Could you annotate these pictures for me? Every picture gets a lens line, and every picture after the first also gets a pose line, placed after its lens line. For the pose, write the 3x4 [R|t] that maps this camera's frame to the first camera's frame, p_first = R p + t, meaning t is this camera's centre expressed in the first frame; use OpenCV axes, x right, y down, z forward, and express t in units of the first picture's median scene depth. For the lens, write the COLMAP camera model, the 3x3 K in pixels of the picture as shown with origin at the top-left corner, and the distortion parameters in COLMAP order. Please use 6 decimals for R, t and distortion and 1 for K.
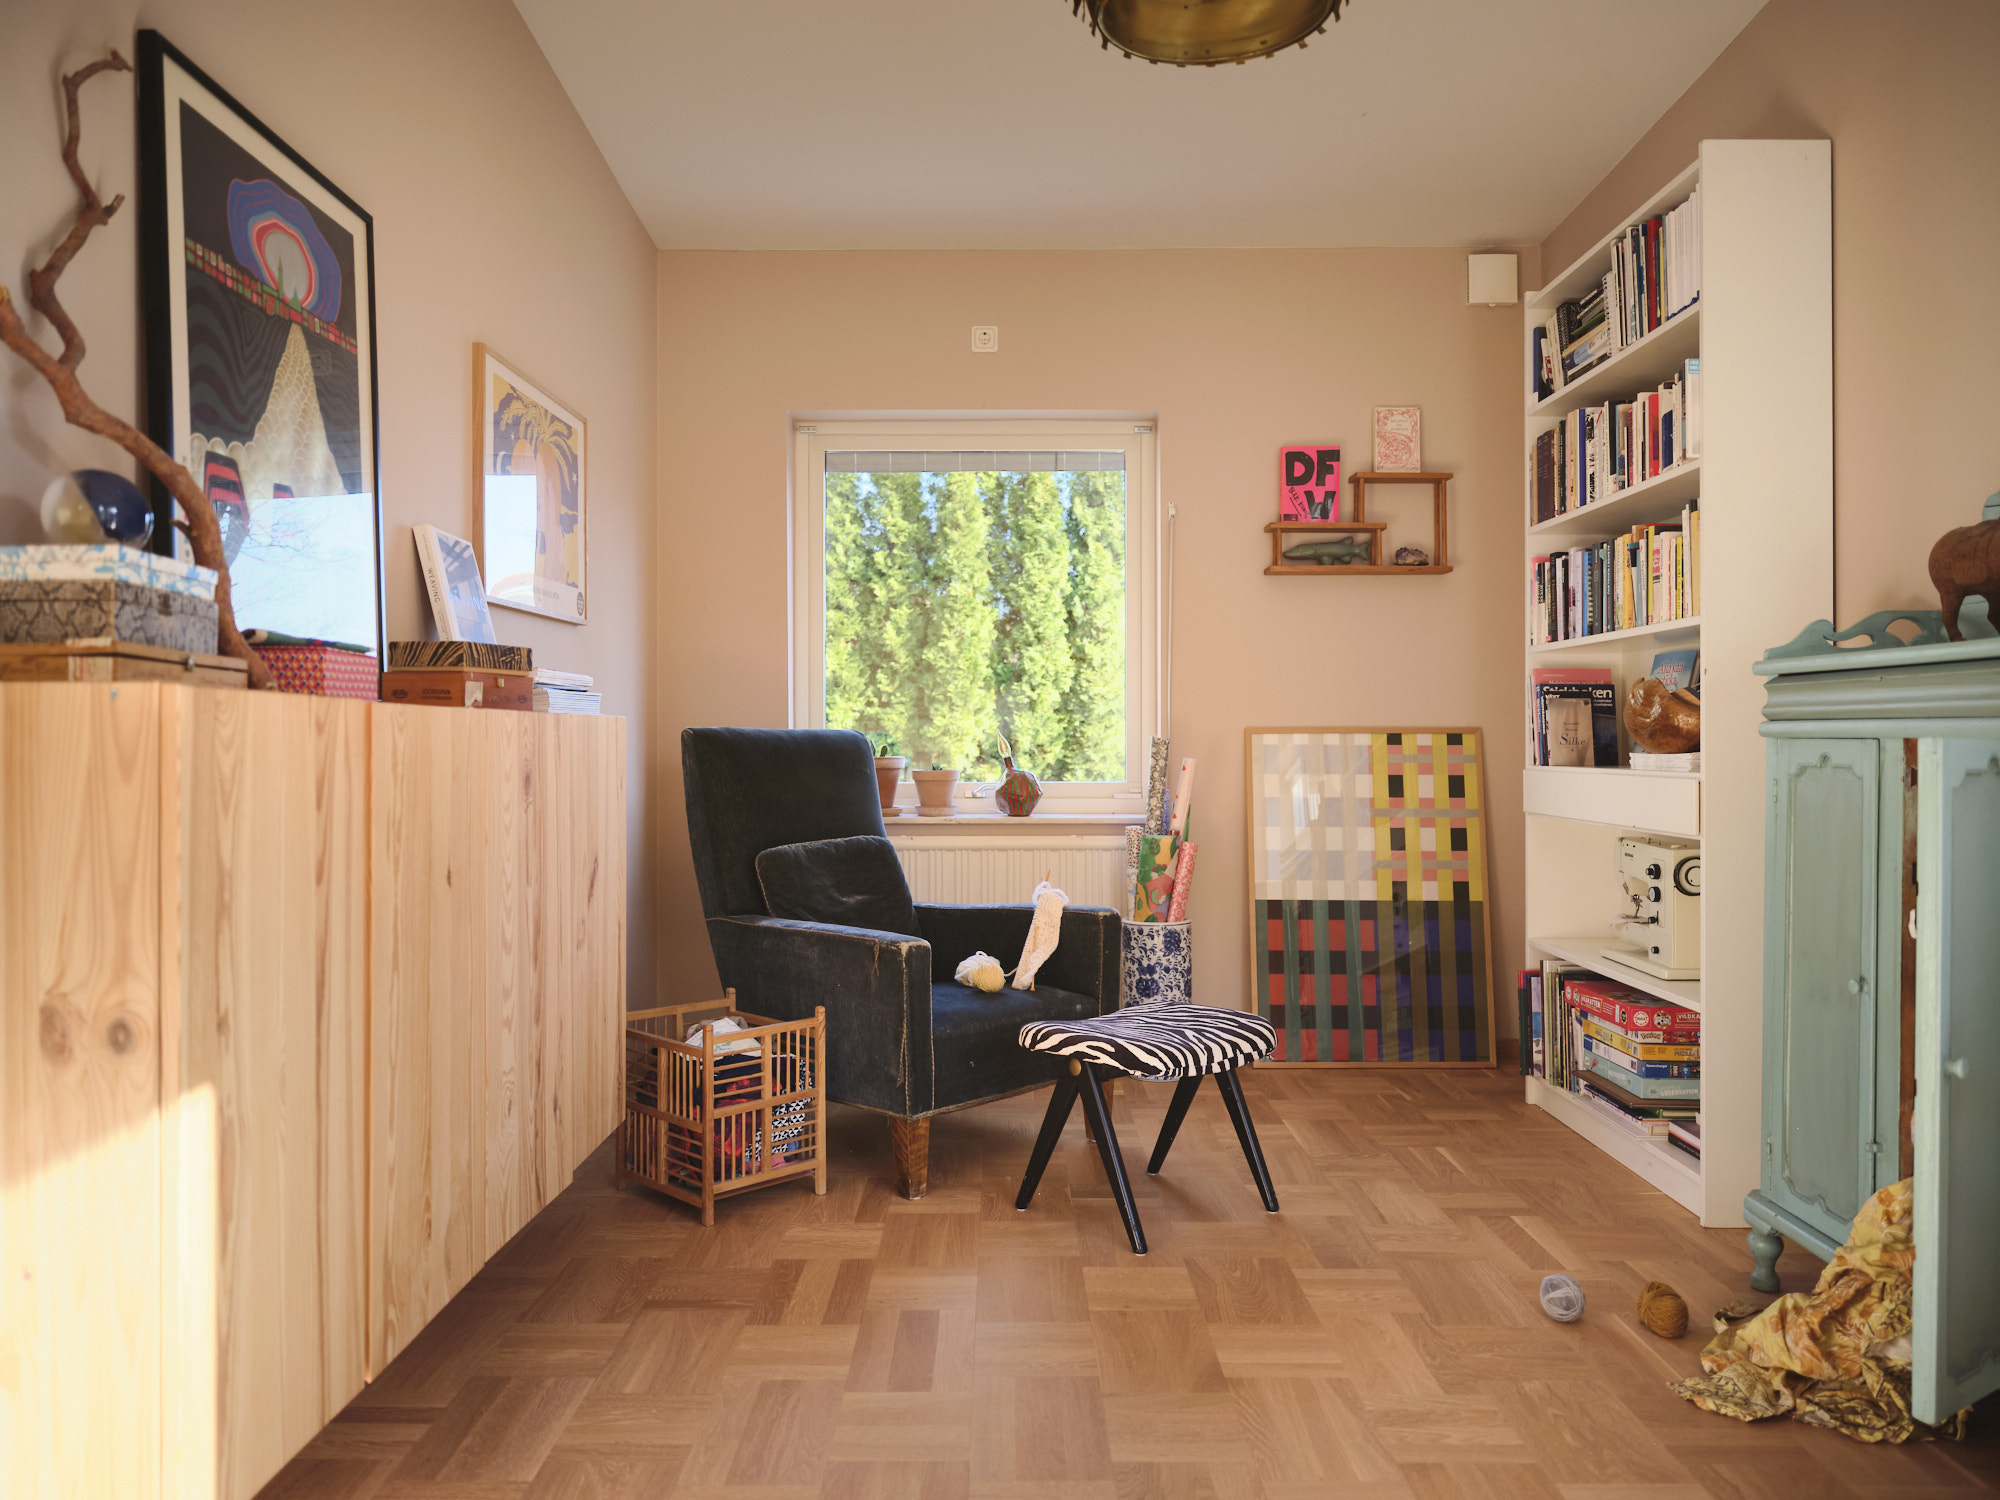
lens RADIAL K [[1425.3, 0, 1000.0], [0, 1425.3, 750.0], [0, 0, 1]] dist [0.002533, 0.000036]
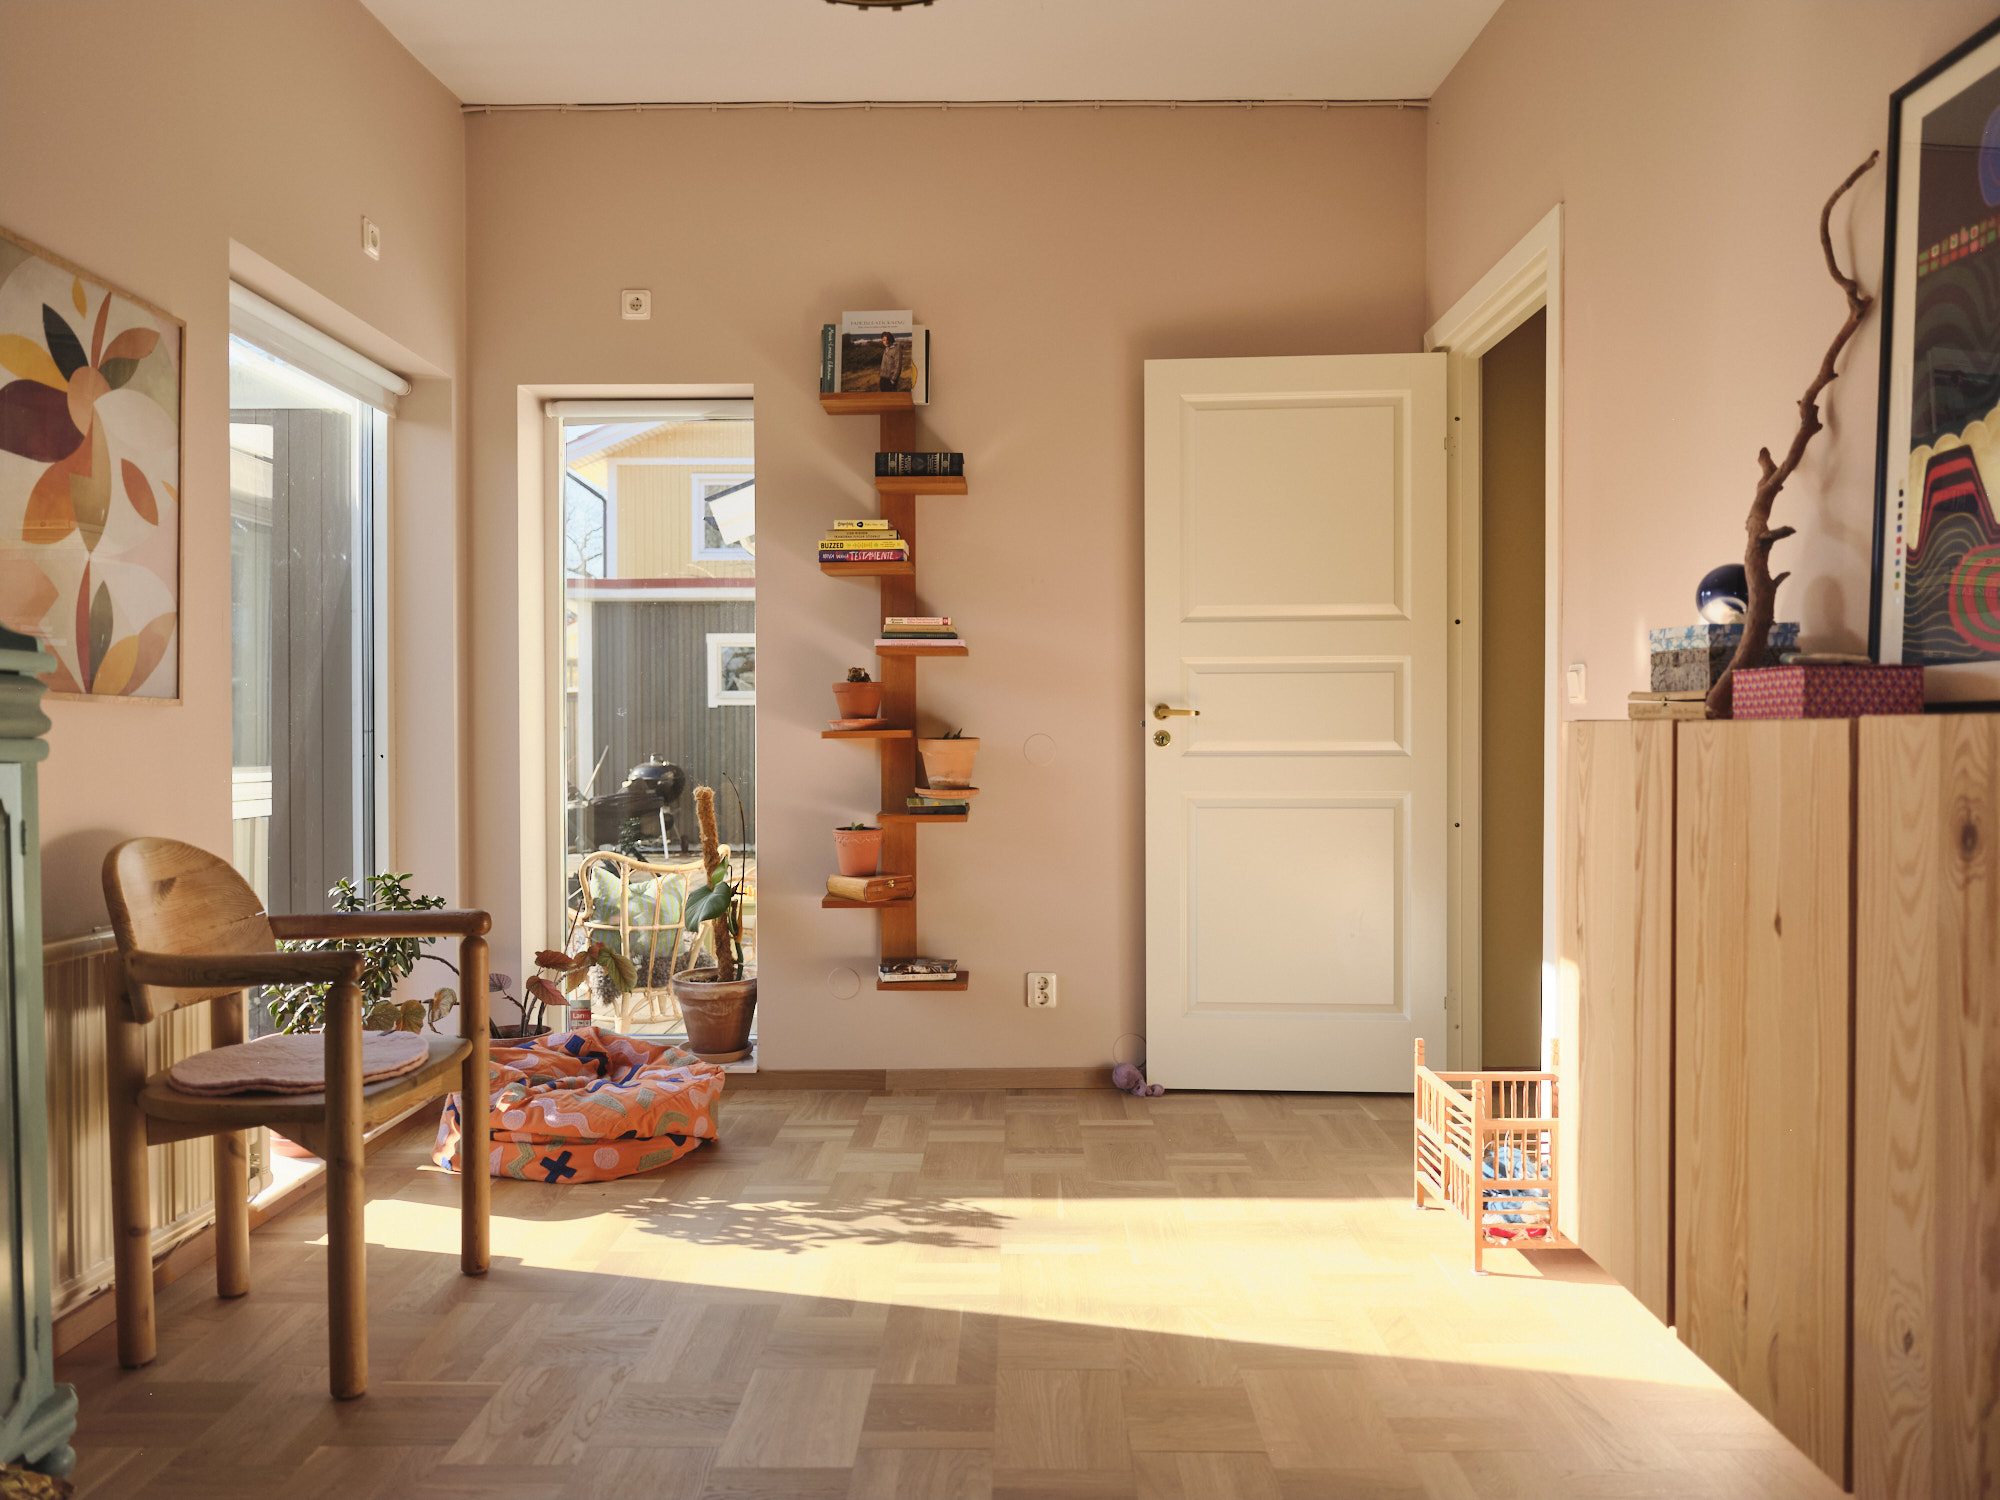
lens RADIAL K [[1425.3, 0, 1000.0], [0, 1425.3, 750.0], [0, 0, 1]] dist [0.002533, 0.000036]
pose [[-0.999938, 0.002603, 0.010865, 0.021320], [0.002775, 0.999869, 0.015920, -0.009443], [-0.010822, 0.015950, -0.999814, 0.647405]]
